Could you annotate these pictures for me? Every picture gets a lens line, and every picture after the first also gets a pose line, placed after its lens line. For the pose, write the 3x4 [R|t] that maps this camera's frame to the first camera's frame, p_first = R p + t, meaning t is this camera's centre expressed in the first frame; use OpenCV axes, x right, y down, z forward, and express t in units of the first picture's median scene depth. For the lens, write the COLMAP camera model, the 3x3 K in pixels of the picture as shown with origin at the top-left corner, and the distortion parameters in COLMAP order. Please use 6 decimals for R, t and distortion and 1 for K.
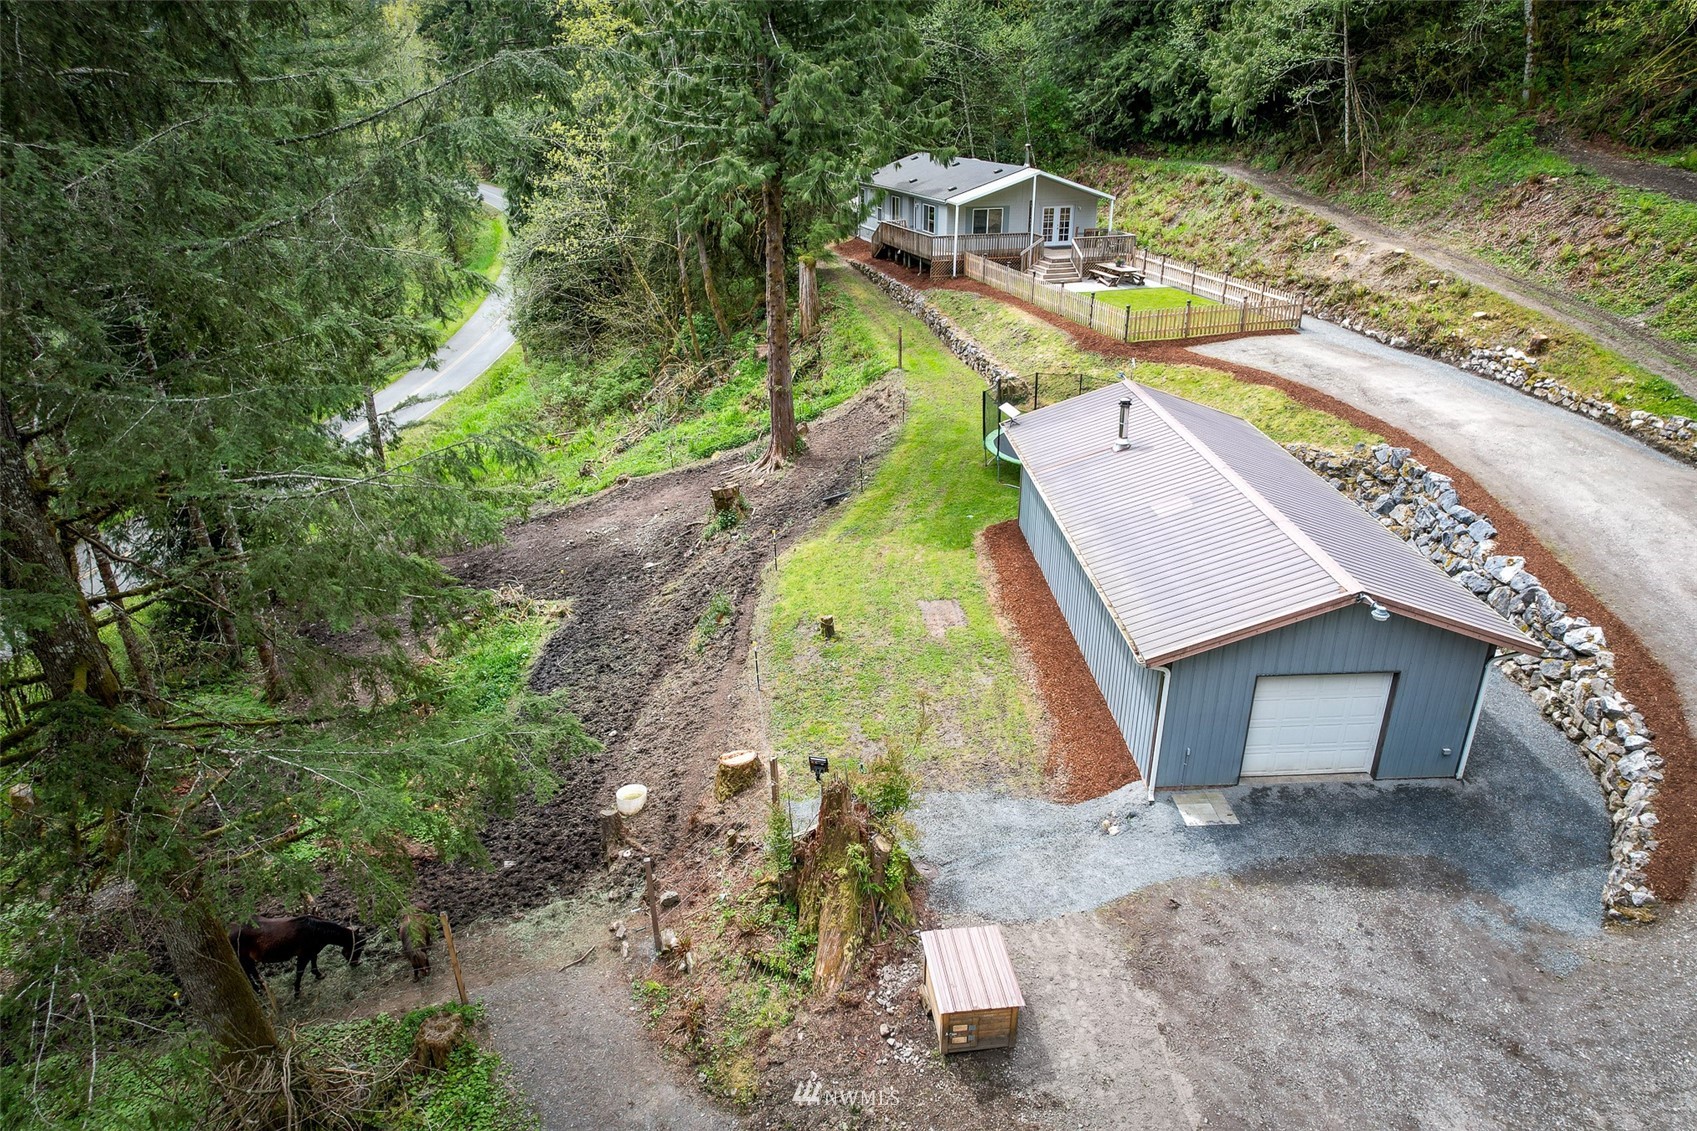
lens RADIAL K [[1080.5, 0, 851.5], [0, 1080.5, 558.6], [0, 0, 1]] dist [-0.075187, 0.064970]
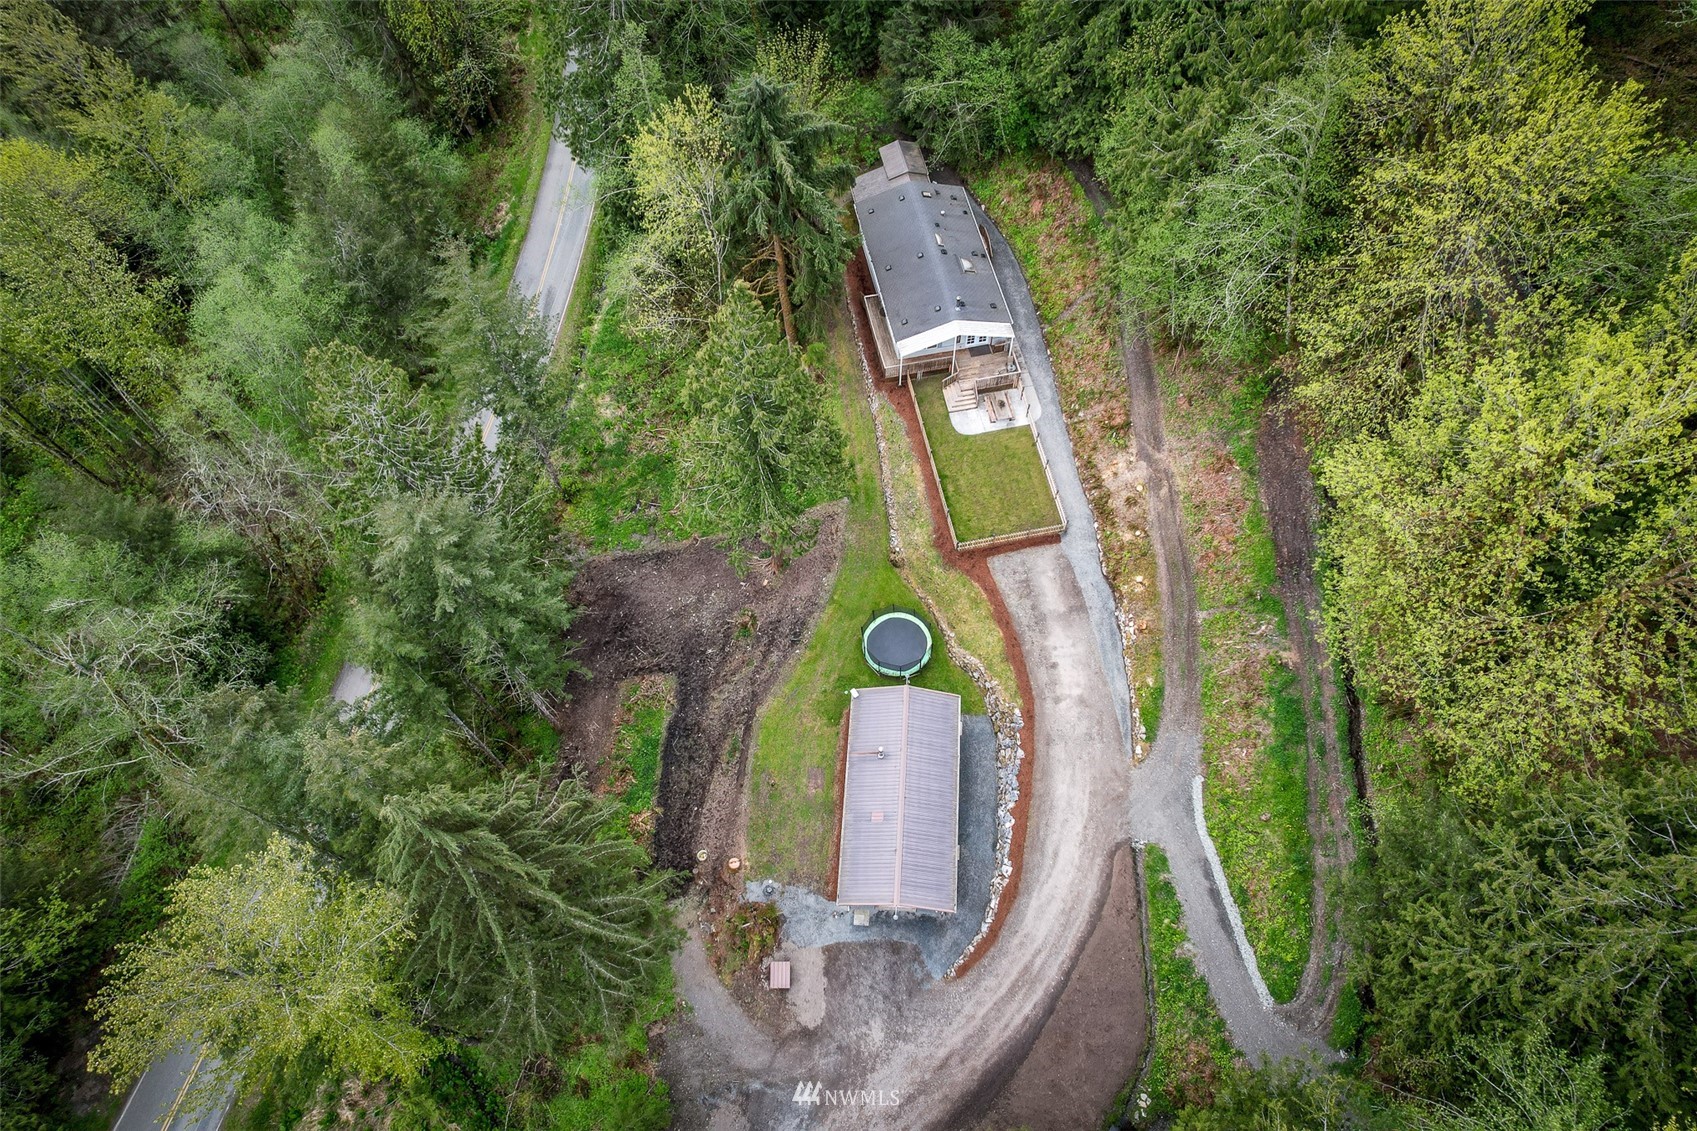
lens RADIAL K [[1080.5, 0, 849.3], [0, 1080.5, 545.2], [0, 0, 1]] dist [-0.075187, 0.064970]
pose [[0.993953, 0.088399, -0.065138, 0.206873], [-0.031044, 0.795232, 0.605509, -1.446605], [0.105327, -0.599826, 0.793168, -0.536845]]
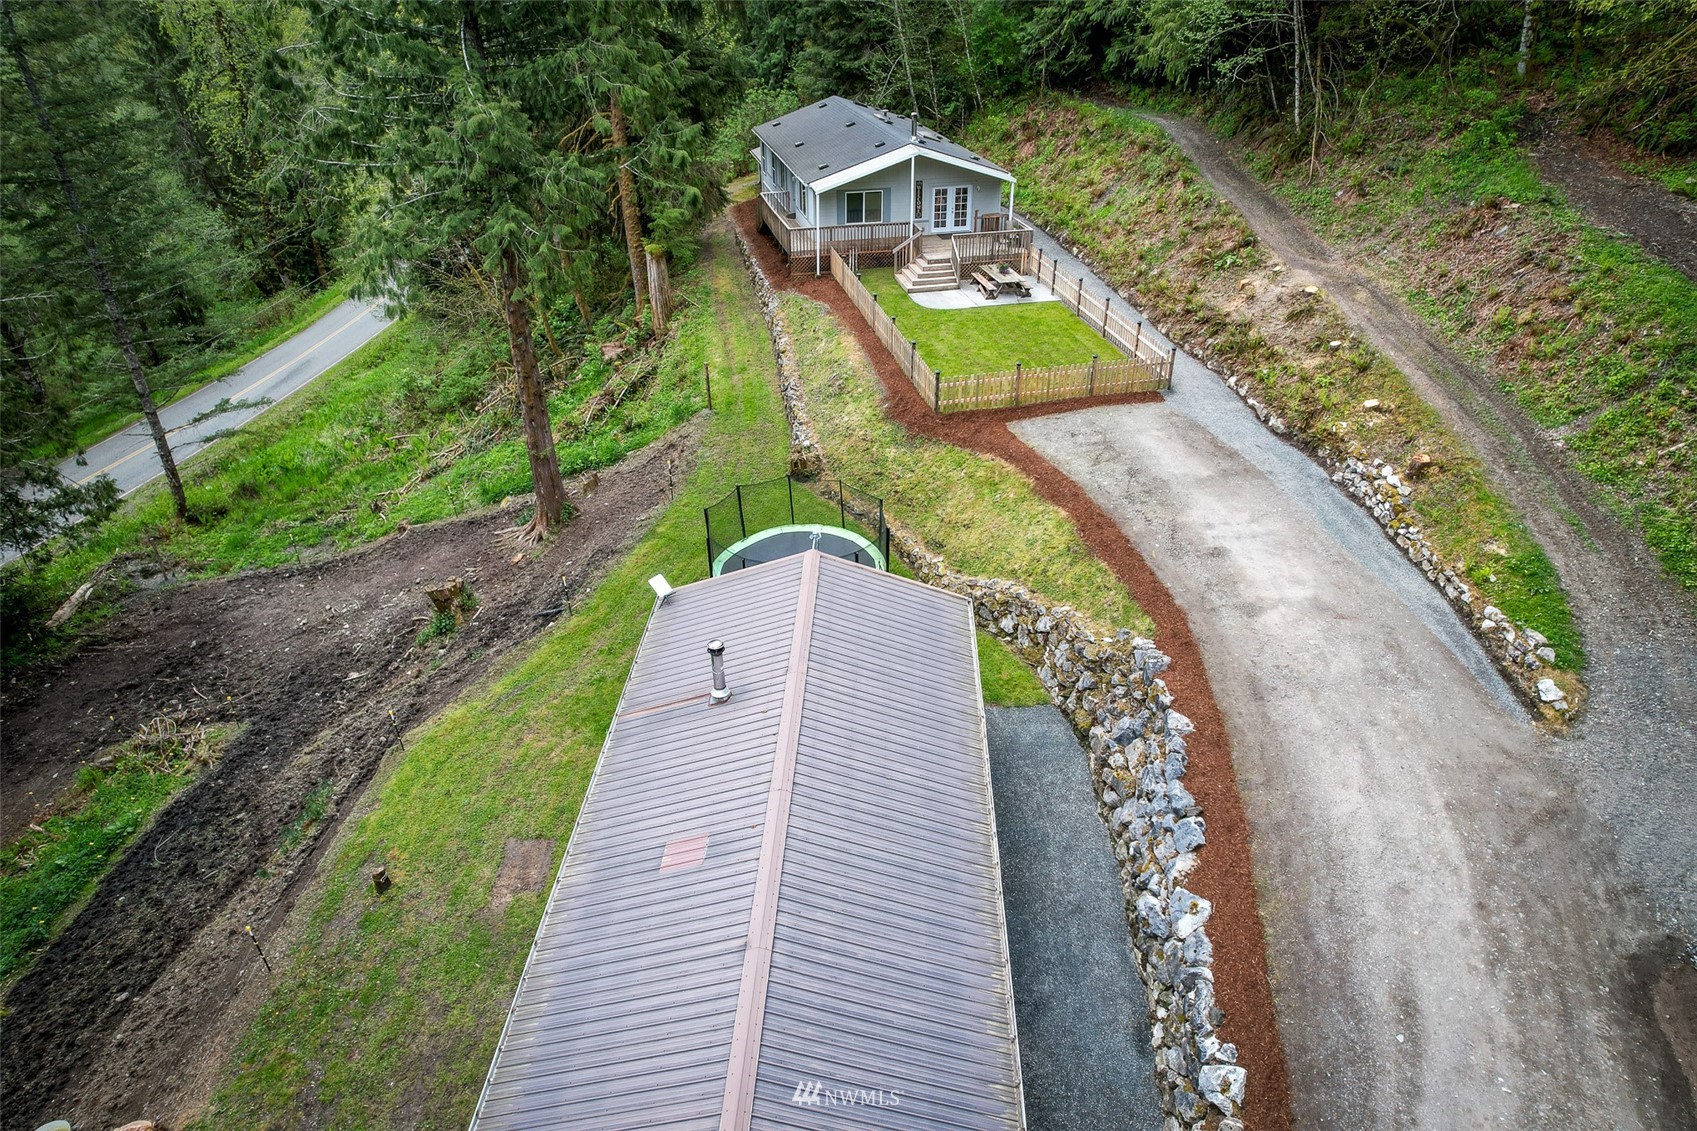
lens RADIAL K [[1080.5, 0, 849.7], [0, 1080.5, 556.2], [0, 0, 1]] dist [-0.075187, 0.064970]
pose [[0.996681, 0.039606, -0.071128, 0.272636], [-0.030564, 0.991813, 0.123985, -0.209086], [0.075456, -0.121399, 0.989732, 0.174992]]
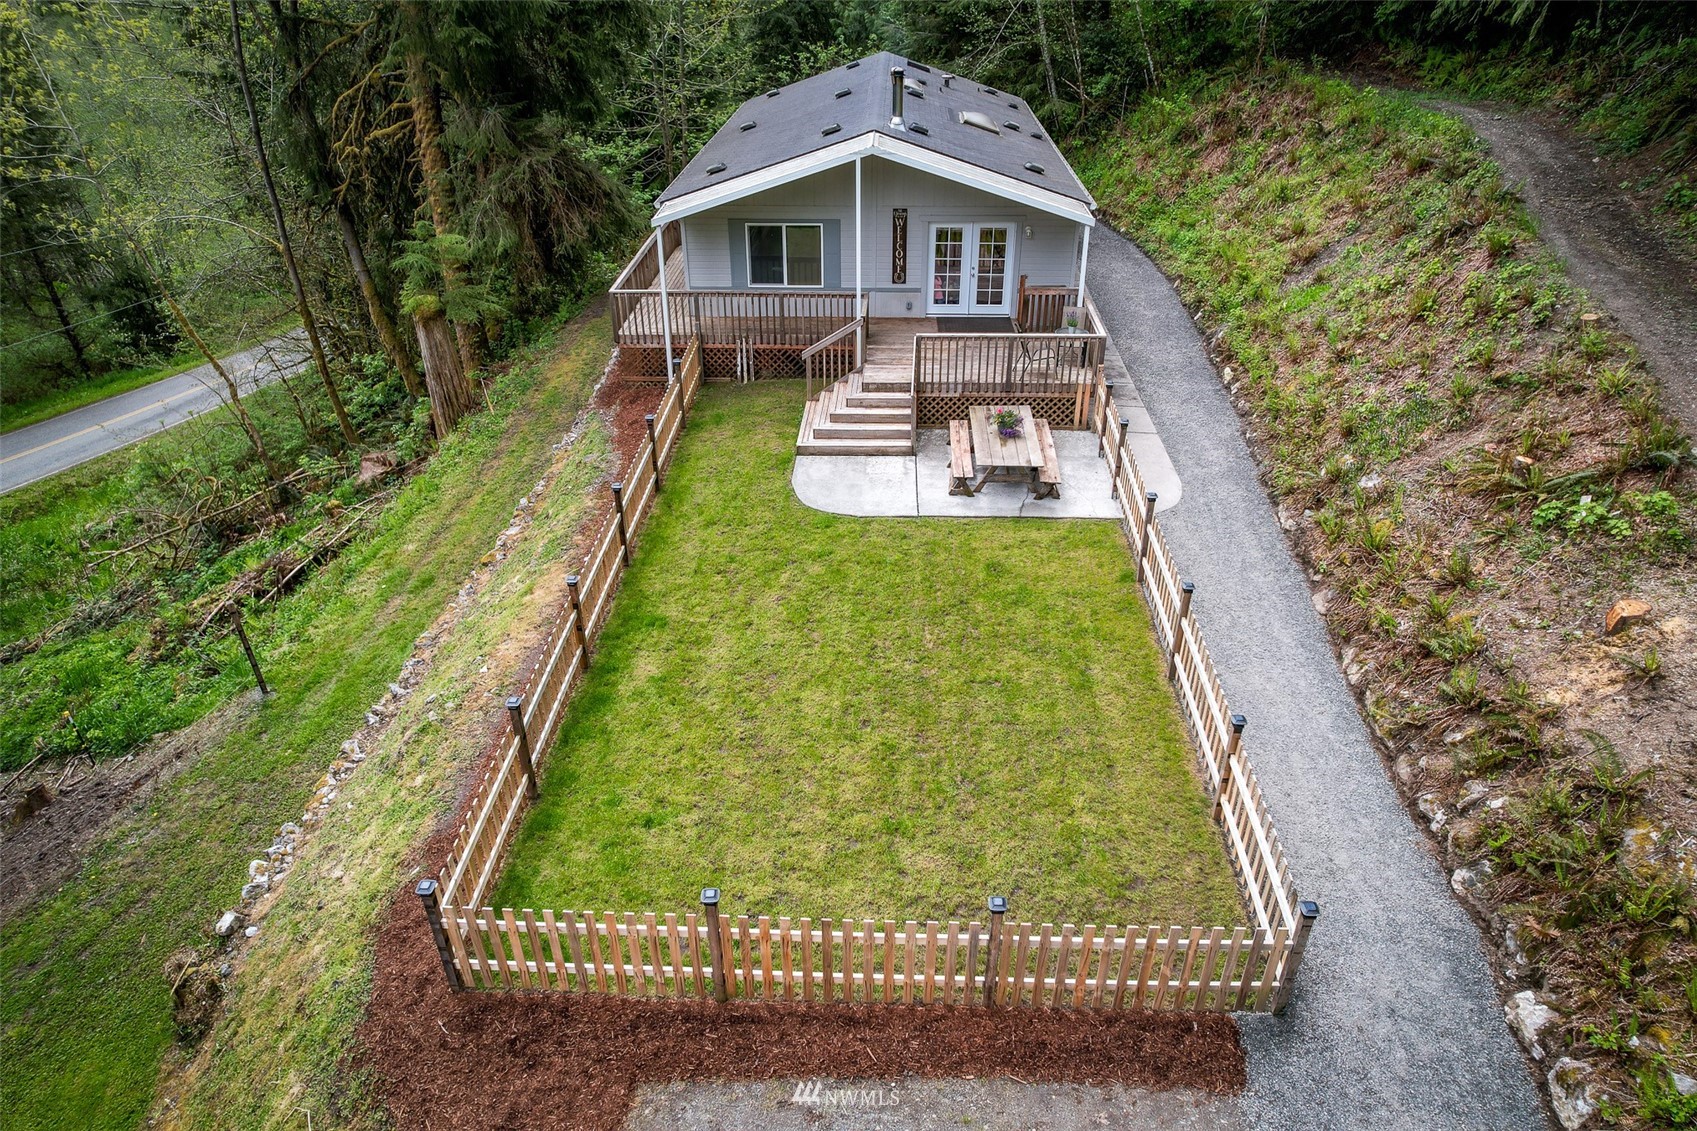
lens RADIAL K [[1080.5, 0, 854.8], [0, 1080.5, 558.1], [0, 0, 1]] dist [-0.075187, 0.064970]
pose [[0.939716, 0.174573, -0.294037, 0.435805], [-0.135449, 0.979563, 0.148694, -0.382790], [0.313985, -0.099903, 0.944157, 0.864660]]
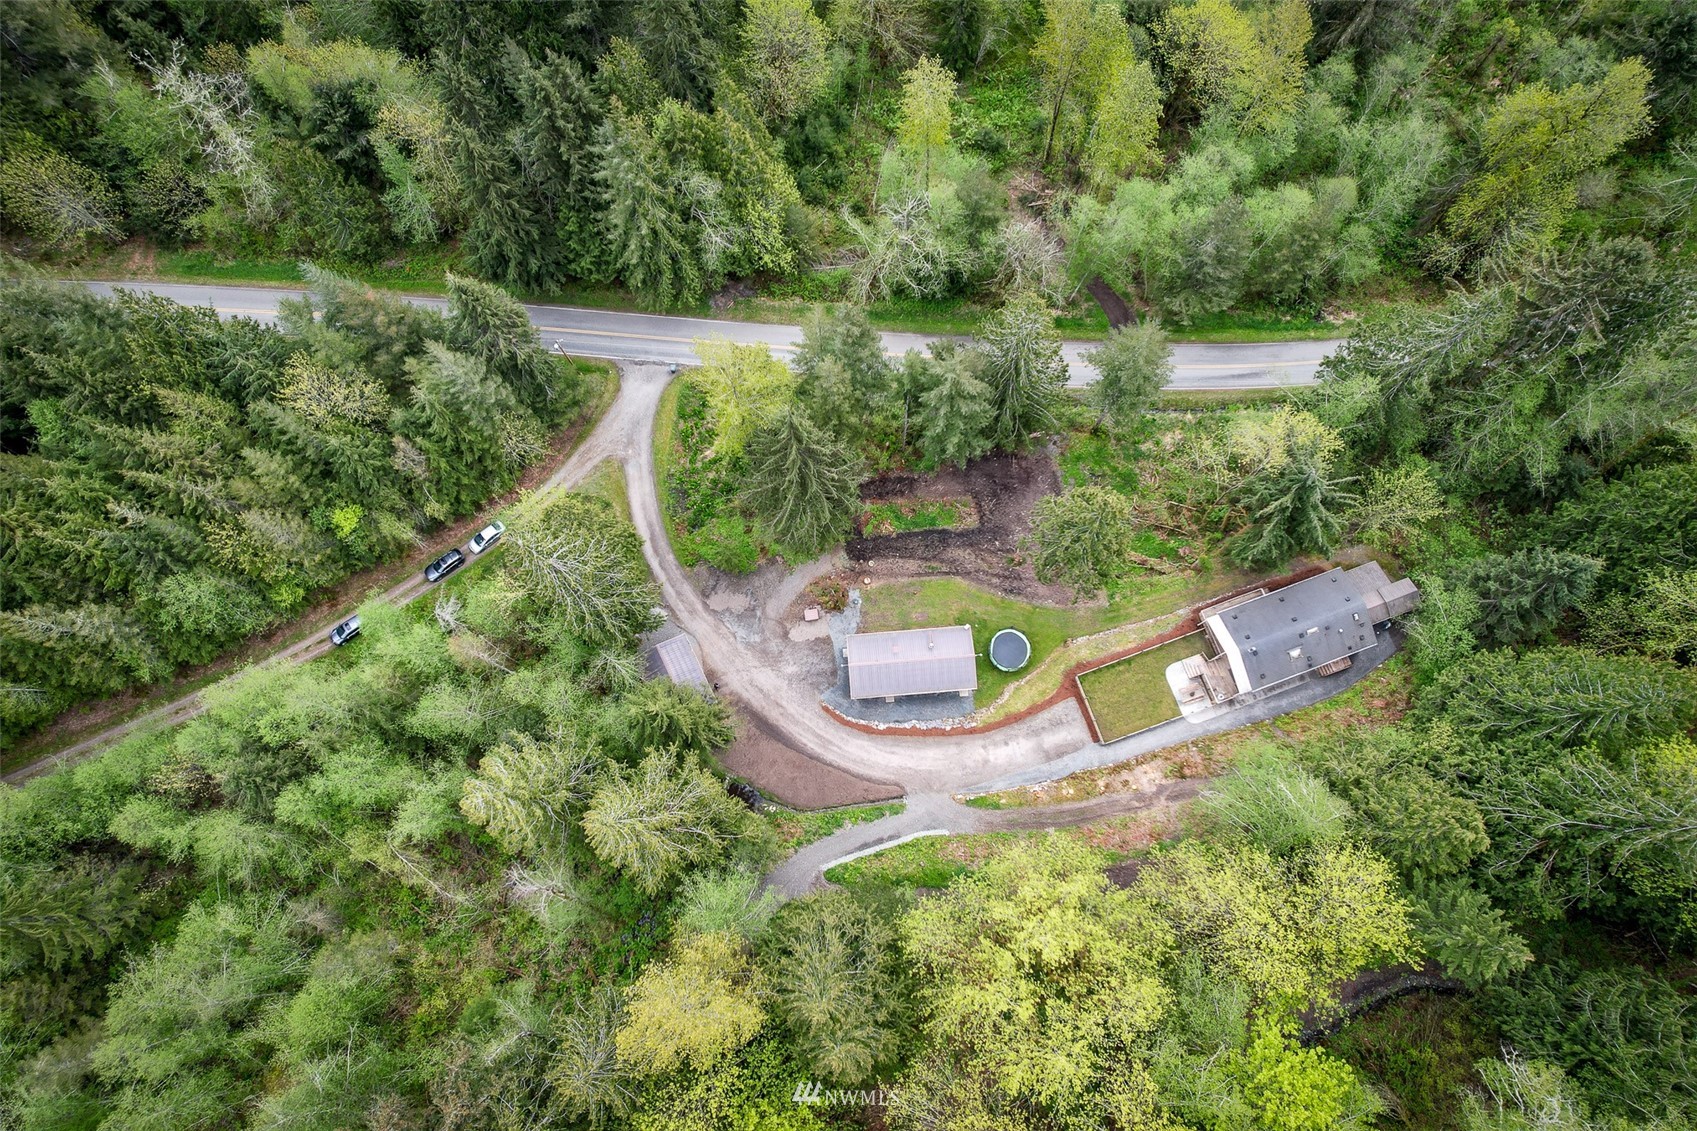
lens RADIAL K [[1080.5, 0, 850.7], [0, 1080.5, 566.8], [0, 0, 1]] dist [-0.075187, 0.064970]
pose [[0.034658, 0.967898, -0.248944, 0.725793], [-0.386110, 0.242720, 0.889947, -2.846537], [0.921801, 0.065276, 0.382127, -0.747403]]
